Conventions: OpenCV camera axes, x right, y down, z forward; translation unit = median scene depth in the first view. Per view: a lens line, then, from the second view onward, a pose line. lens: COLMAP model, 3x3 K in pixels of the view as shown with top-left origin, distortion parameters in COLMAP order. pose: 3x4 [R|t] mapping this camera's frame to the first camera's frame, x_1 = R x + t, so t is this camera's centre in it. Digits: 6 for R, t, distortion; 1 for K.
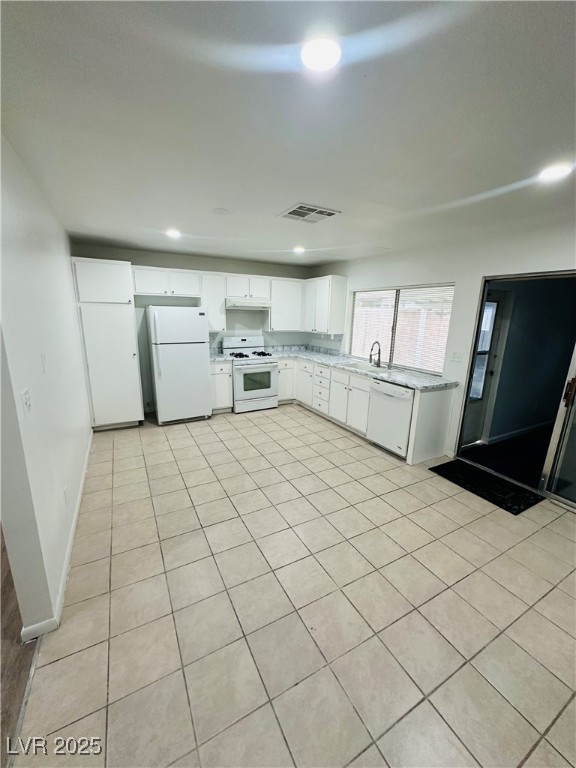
lens RADIAL K [[307.2, 0, 288.0], [0, 307.2, 384.0], [0, 0, 1]] dist [-0.001665, 0.000340]
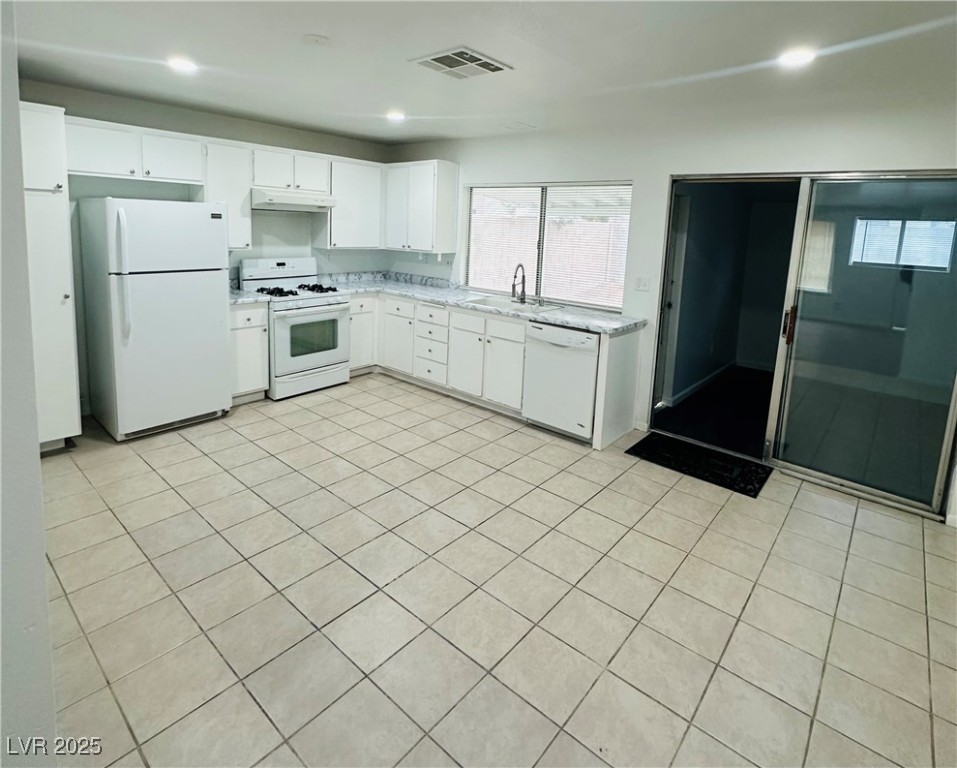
lens RADIAL K [[510.8, 0, 479.9], [0, 510.8, 288.6], [0, 0, 1]] dist [-0.000365, -0.000363]
pose [[0.933190, -0.027929, 0.358297, -0.164035], [0.060743, 0.994890, -0.080654, -0.005120], [-0.354213, 0.097030, 0.930117, 0.032044]]
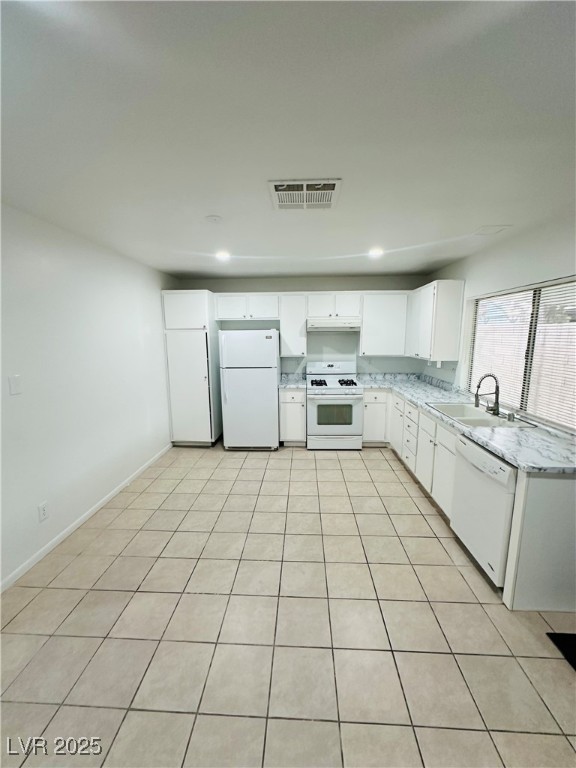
lens RADIAL K [[307.2, 0, 288.0], [0, 307.2, 384.0], [0, 0, 1]] dist [-0.001665, 0.000340]
pose [[0.851075, 0.056007, -0.522048, 0.245826], [-0.093697, 0.994535, -0.046054, -0.046757], [0.516616, 0.088109, 0.851672, 0.235986]]
